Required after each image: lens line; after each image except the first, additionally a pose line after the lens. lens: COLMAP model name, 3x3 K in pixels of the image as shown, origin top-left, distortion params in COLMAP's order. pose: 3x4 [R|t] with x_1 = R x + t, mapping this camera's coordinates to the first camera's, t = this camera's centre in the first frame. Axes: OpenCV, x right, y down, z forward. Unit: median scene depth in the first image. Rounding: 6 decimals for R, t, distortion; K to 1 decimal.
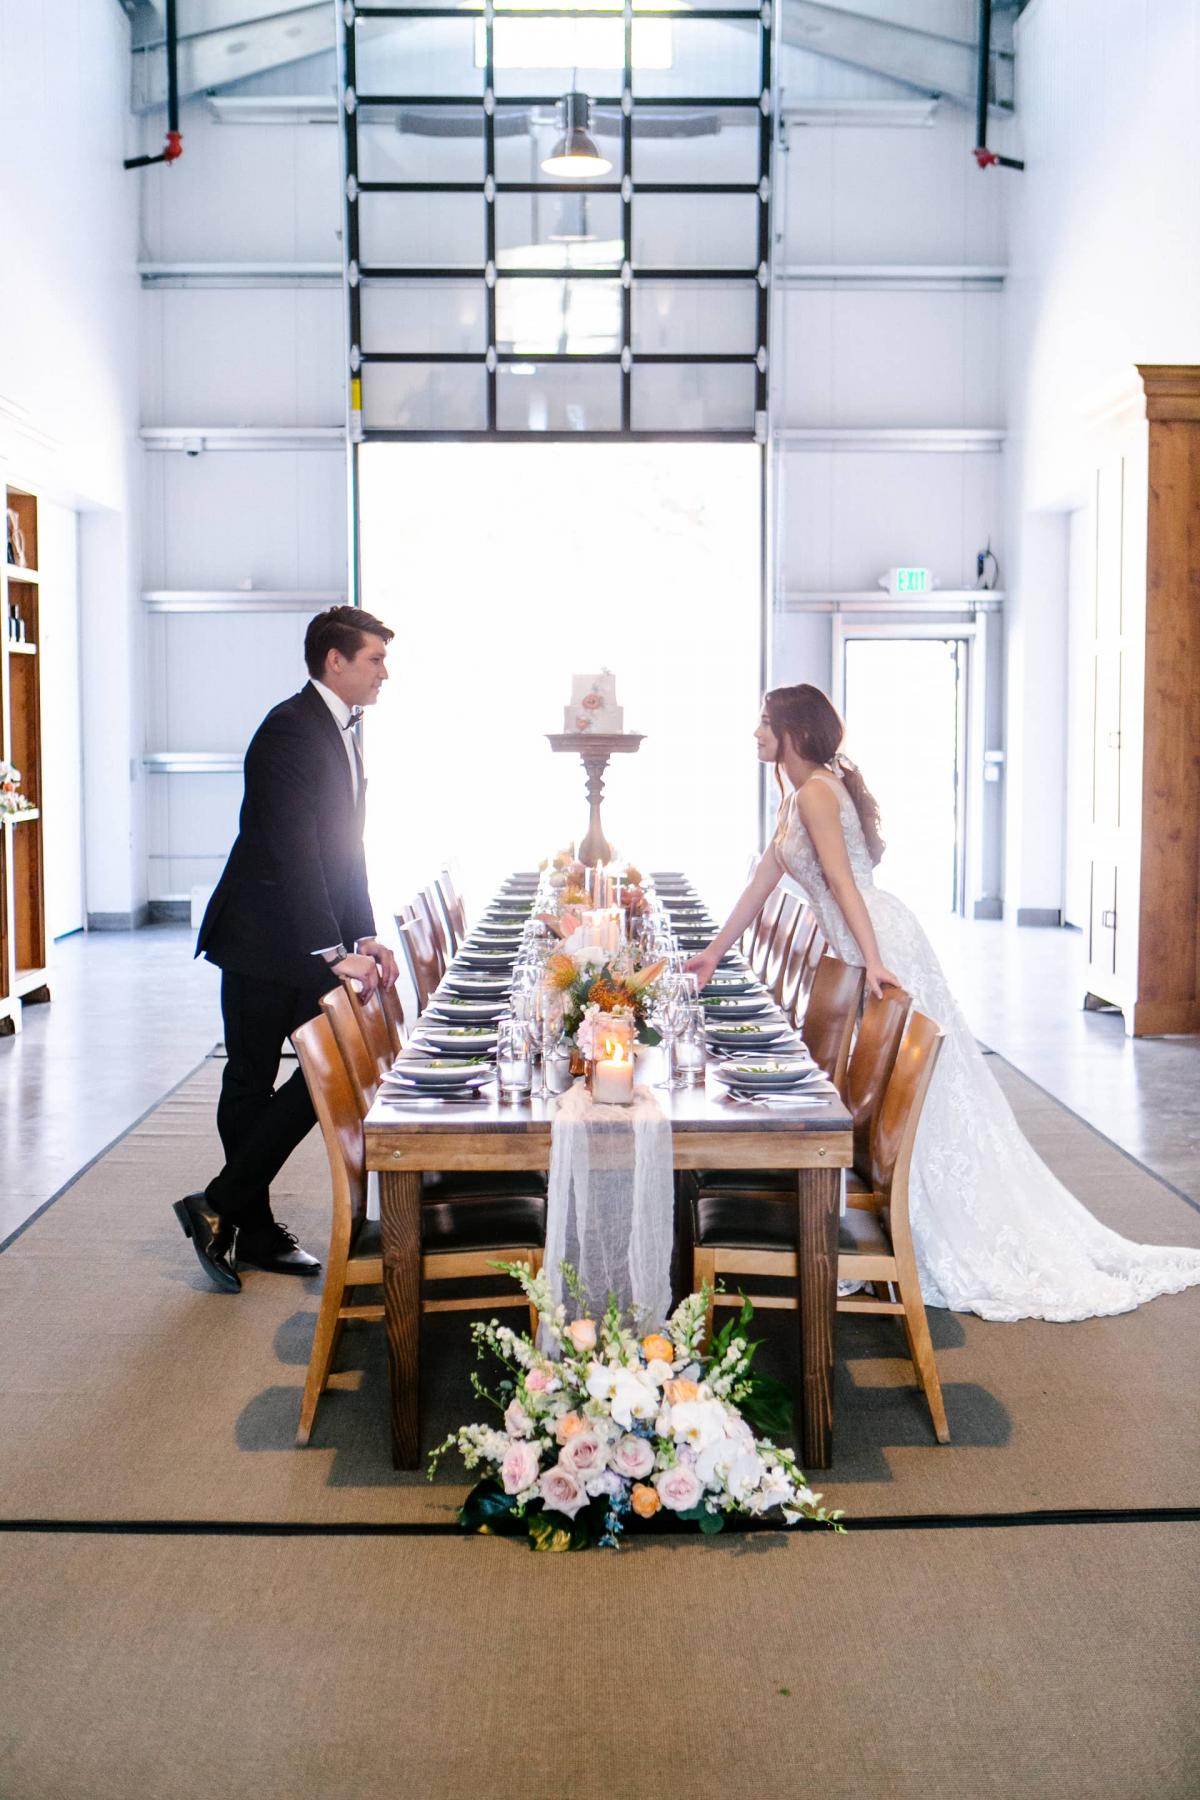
lens RADIAL K [[2722.8, 0, 600.0], [0, 2722.8, 900.0], [0, 0, 1]] dist [0.025883, -0.073205]
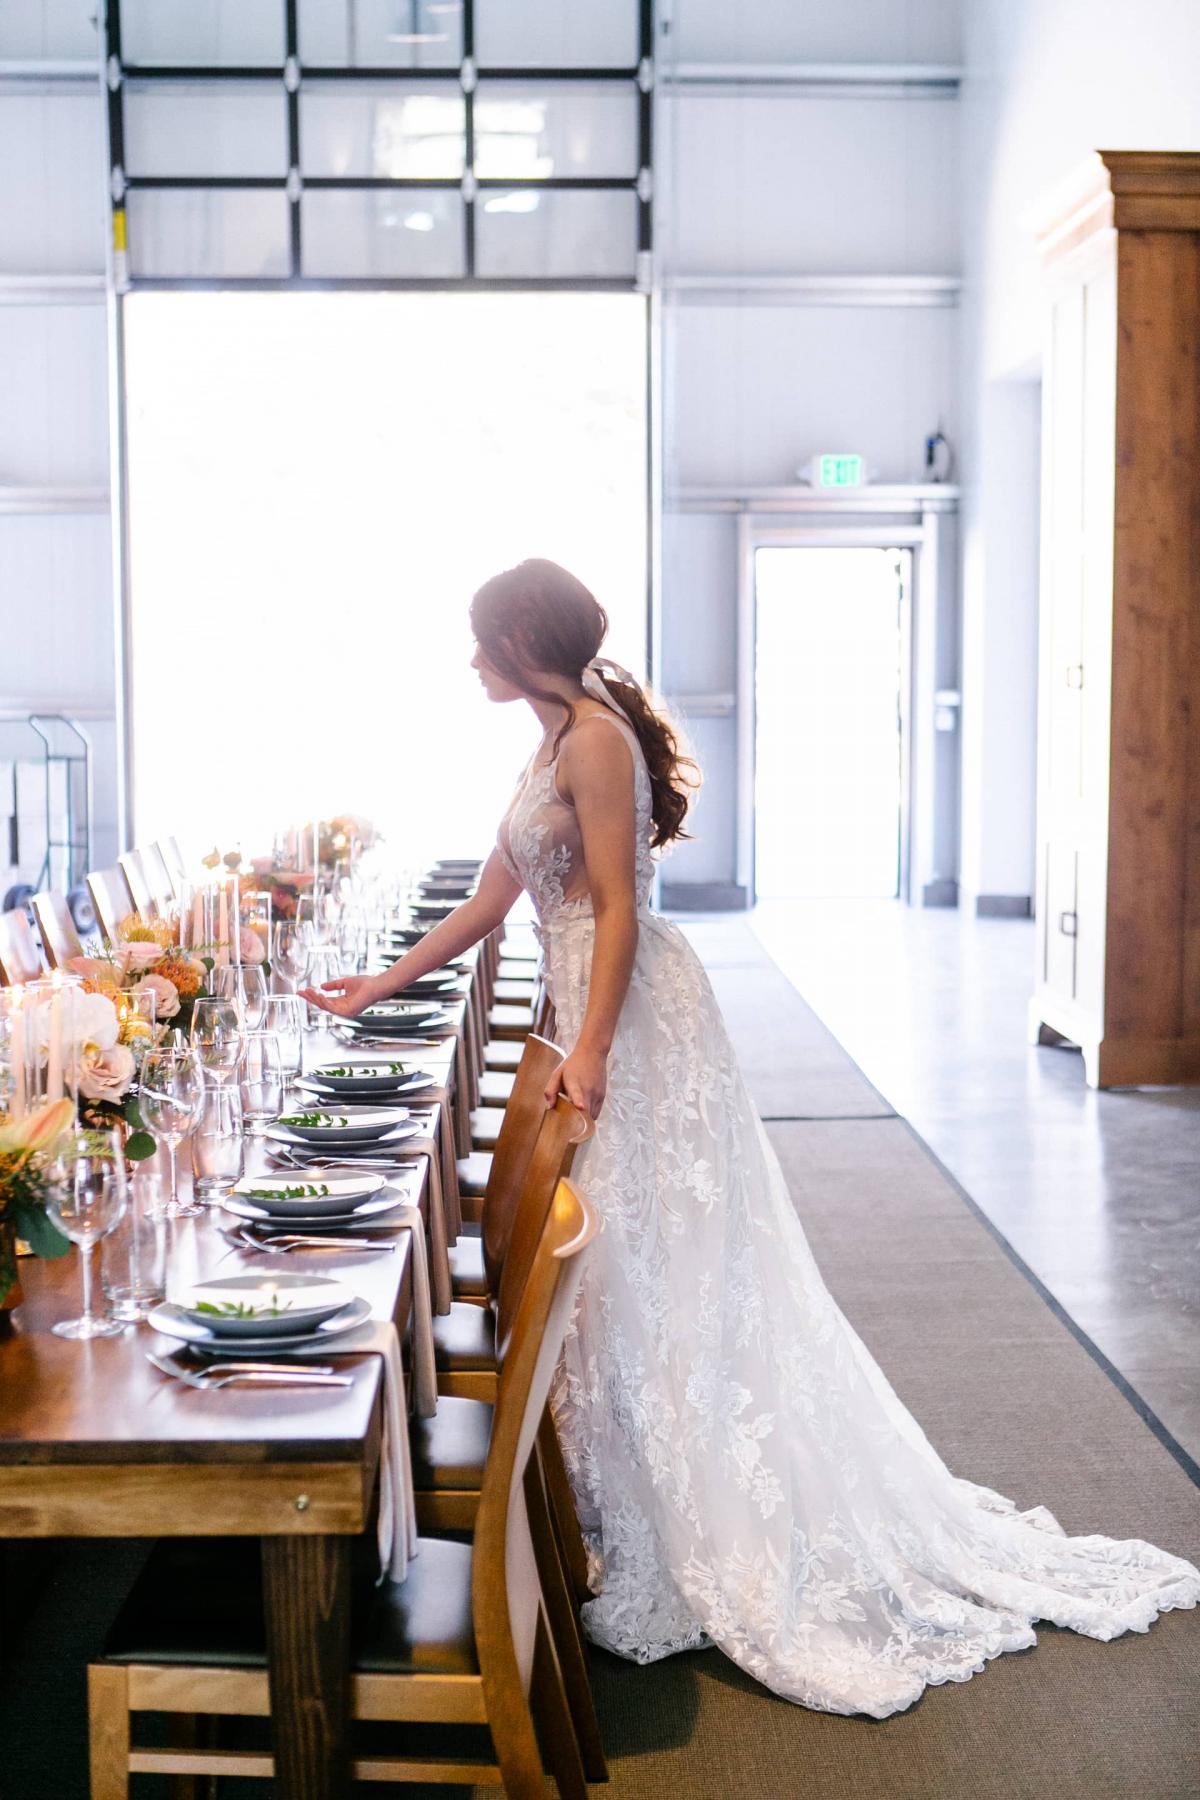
lens RADIAL K [[2955.6, 0, 600.0], [0, 2955.6, 900.0], [0, 0, 1]] dist [-0.016104, -0.019864]
pose [[0.999999, -0.000894, -0.000866, 0.125910], [0.000908, 0.999867, 0.016280, -0.024508], [0.000851, -0.016281, 0.999867, 0.425103]]
